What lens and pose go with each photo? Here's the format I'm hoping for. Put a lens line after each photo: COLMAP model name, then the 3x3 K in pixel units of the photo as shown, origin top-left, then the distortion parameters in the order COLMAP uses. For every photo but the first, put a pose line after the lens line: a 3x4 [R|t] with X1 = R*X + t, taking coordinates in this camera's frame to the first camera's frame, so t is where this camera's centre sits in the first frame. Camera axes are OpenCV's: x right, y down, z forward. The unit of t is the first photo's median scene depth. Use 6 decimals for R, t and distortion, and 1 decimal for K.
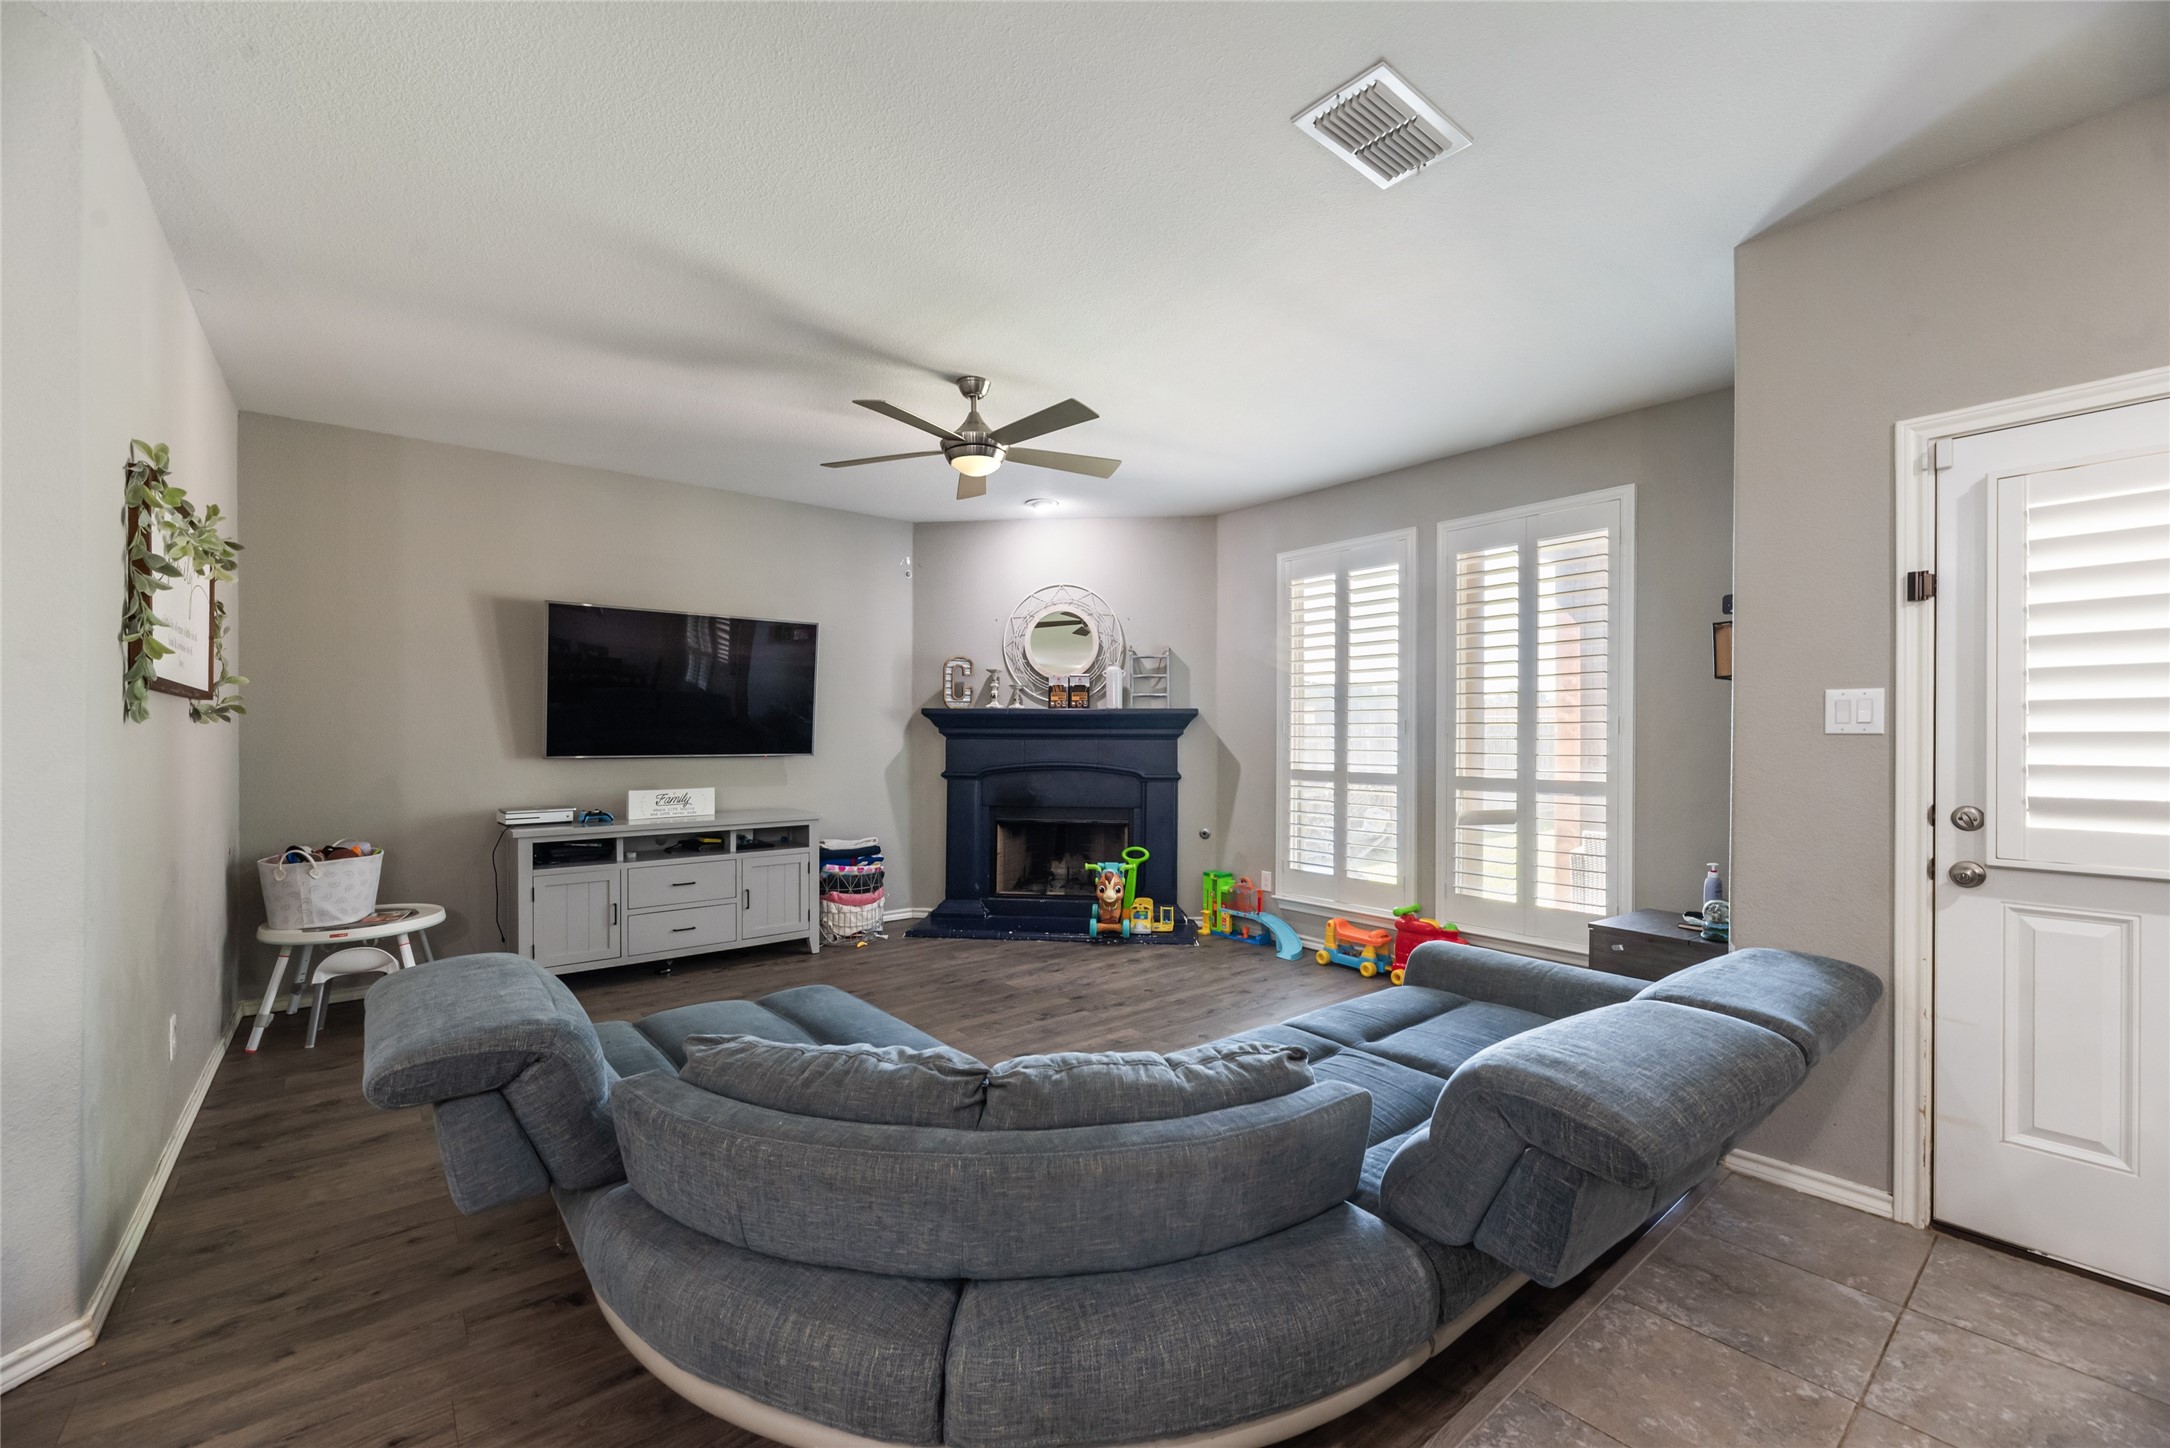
lens RADIAL K [[877.3, 0, 1092.0], [0, 877.3, 742.6], [0, 0, 1]] dist [-0.002993, 0.000139]
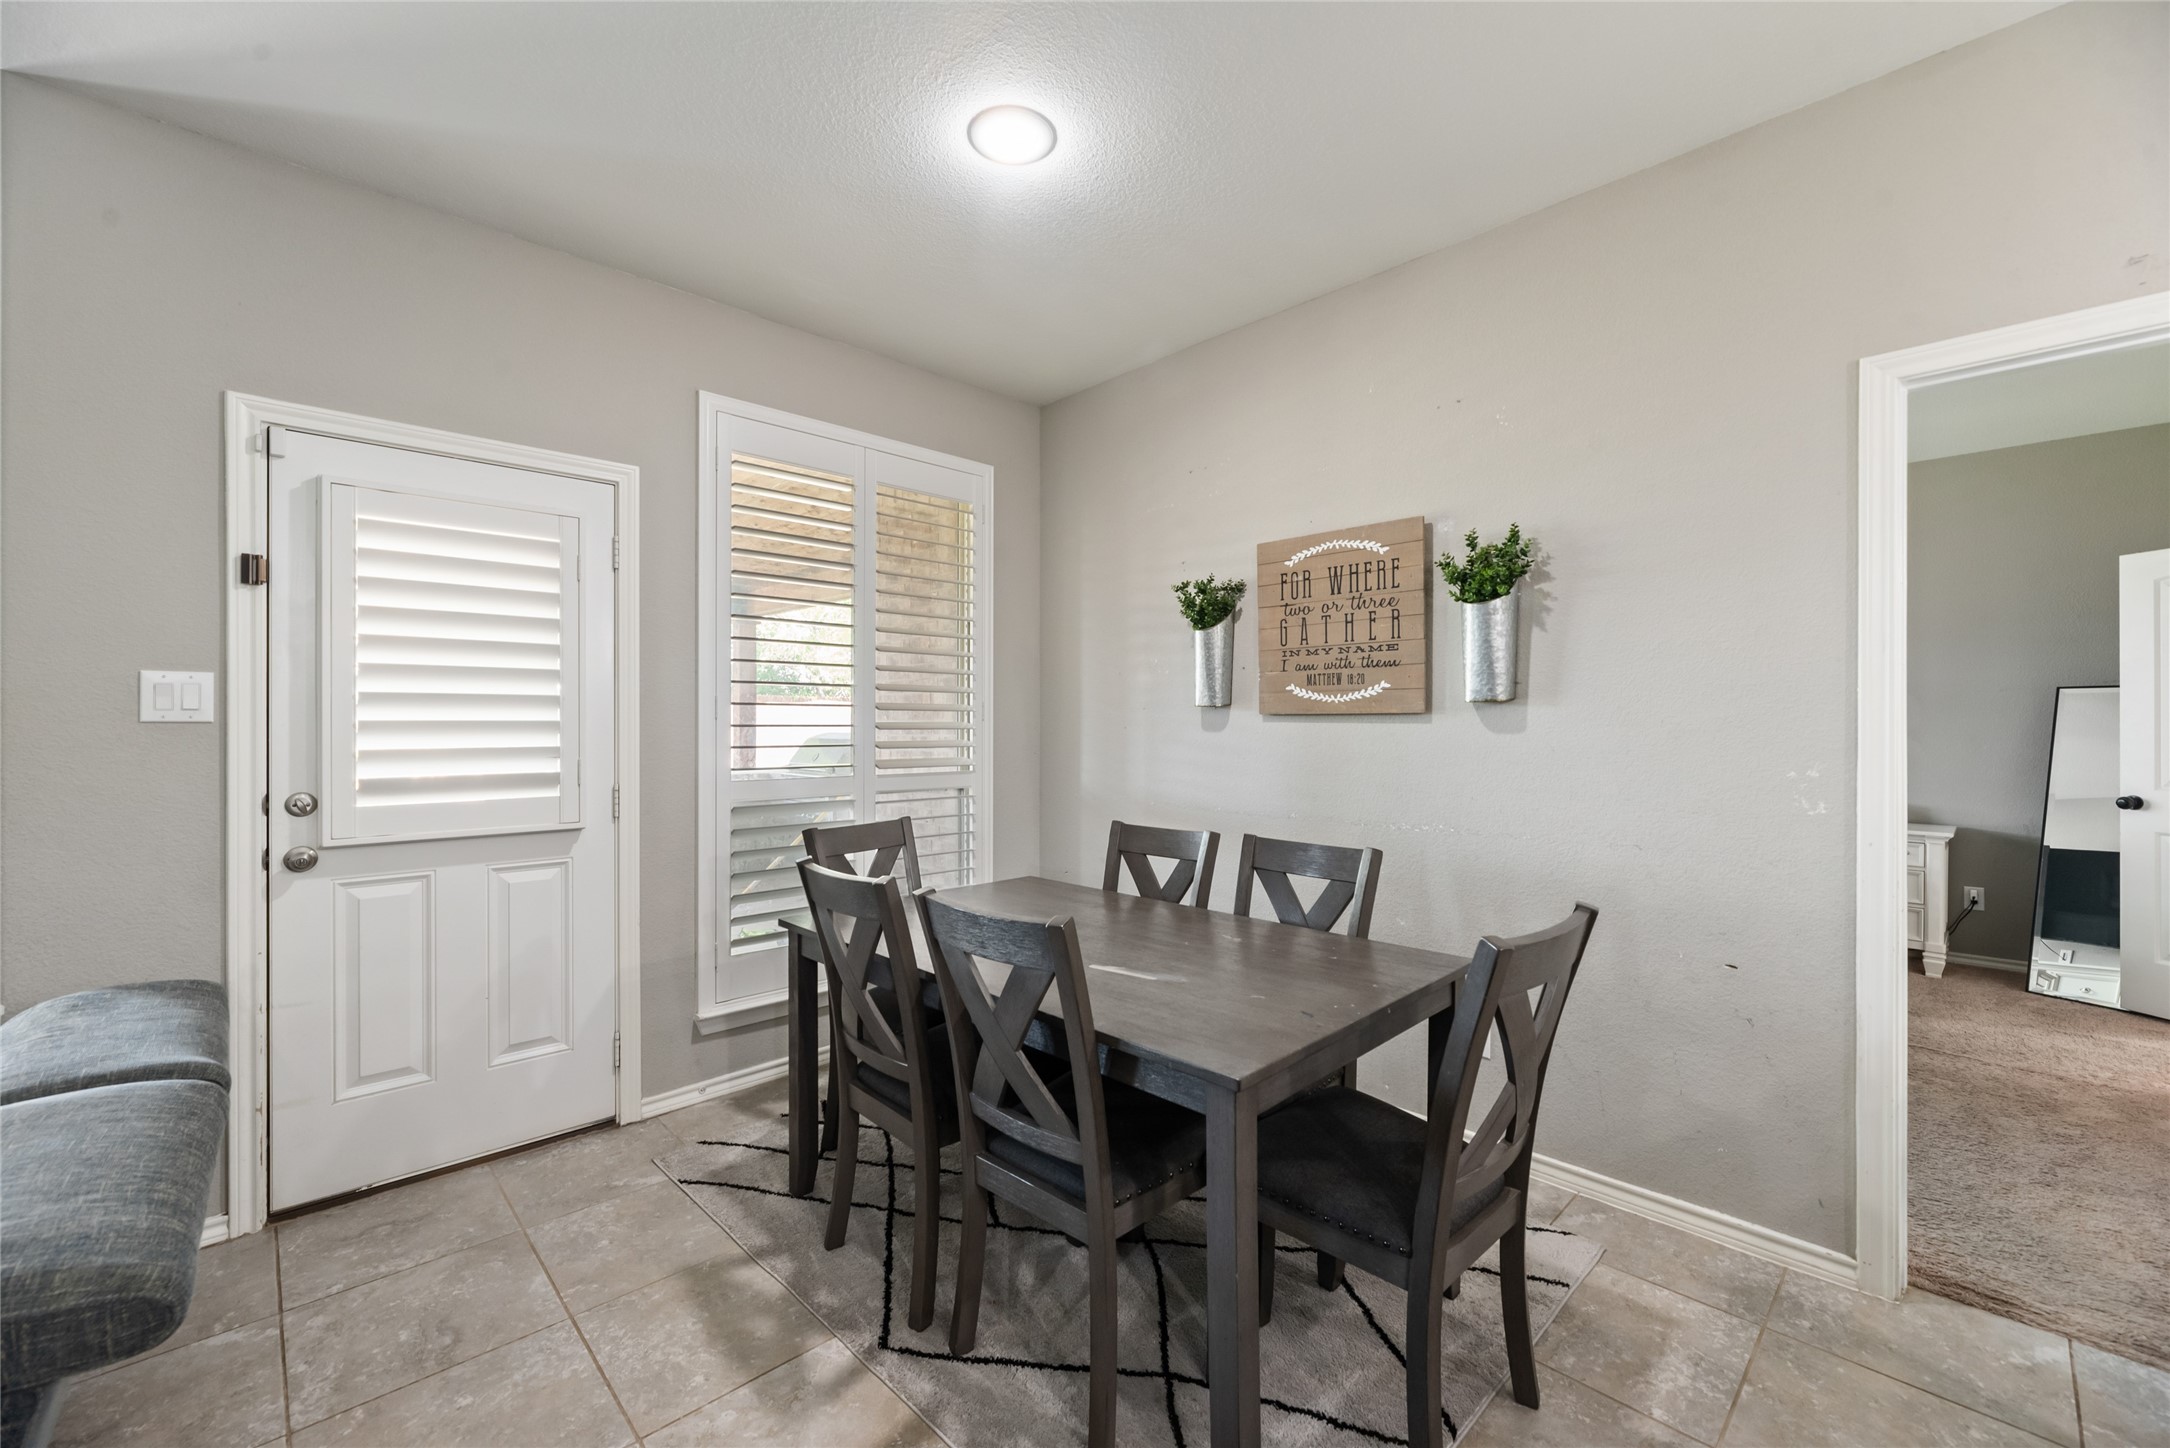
lens RADIAL K [[877.3, 0, 1100.6], [0, 877.3, 722.1], [0, 0, 1]] dist [-0.002993, 0.000139]
pose [[-0.087544, -0.001663, 0.996159, -0.060756], [0.002730, 0.999994, 0.001909, -0.005538], [-0.996157, 0.002887, -0.087539, 0.089634]]
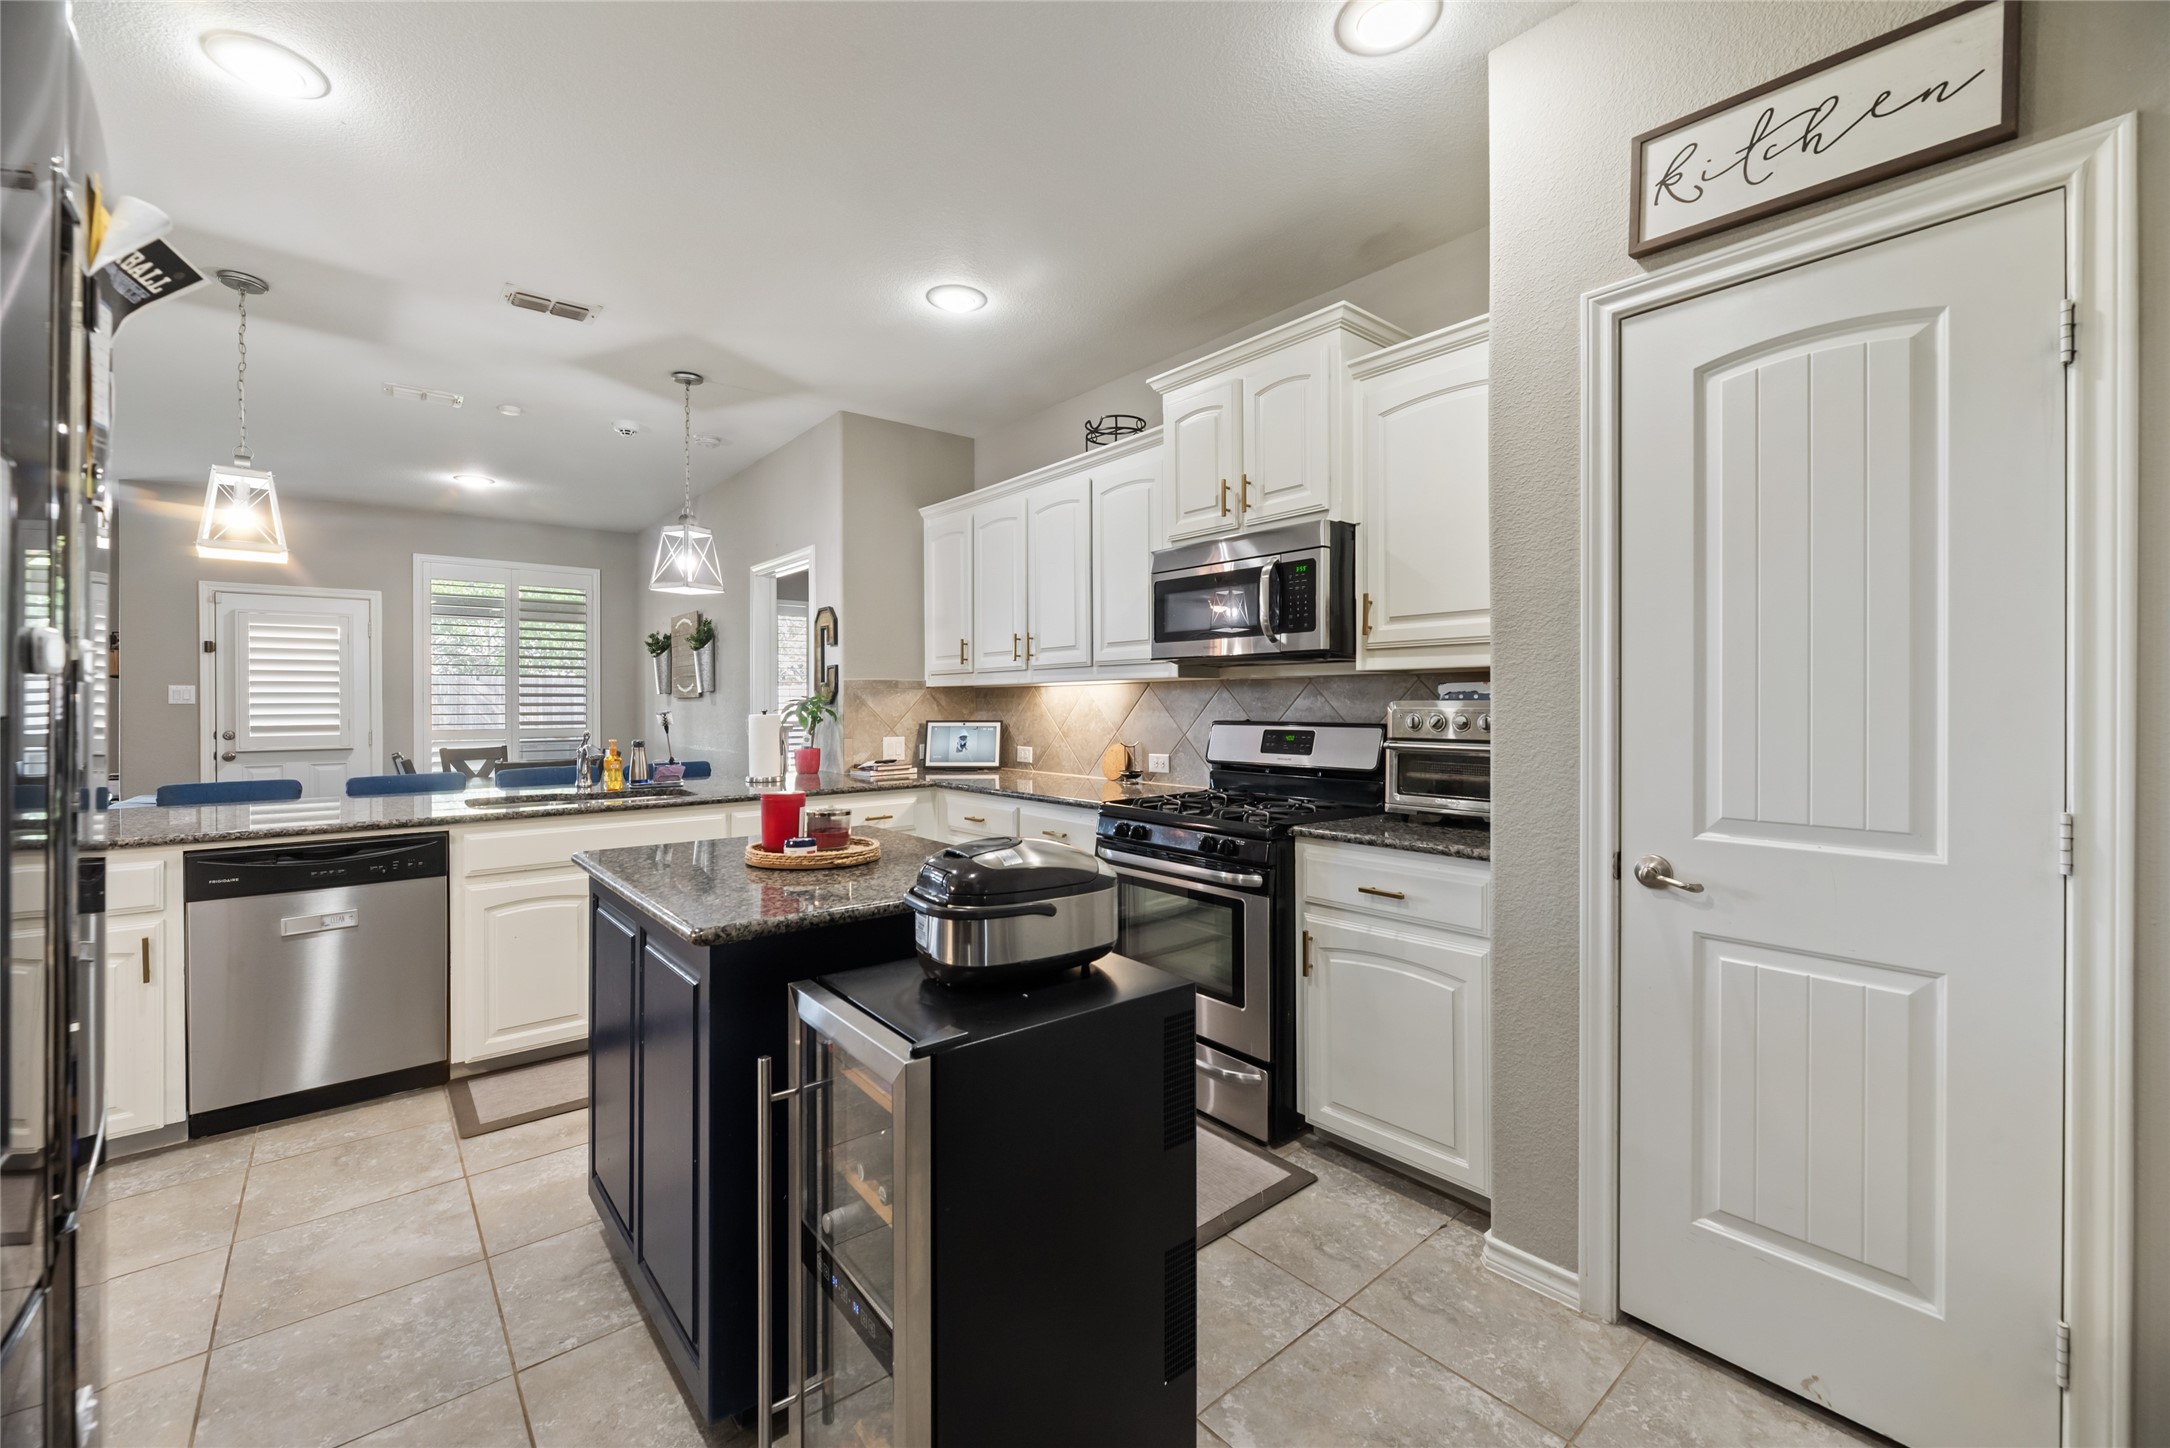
lens RADIAL K [[877.3, 0, 1090.7], [0, 877.3, 699.4], [0, 0, 1]] dist [-0.002993, 0.000139]
pose [[-0.018158, -0.001165, 0.999834, -1.007954], [0.010264, 0.999946, 0.001351, -0.000555], [-0.999782, 0.010286, -0.018145, -0.929709]]
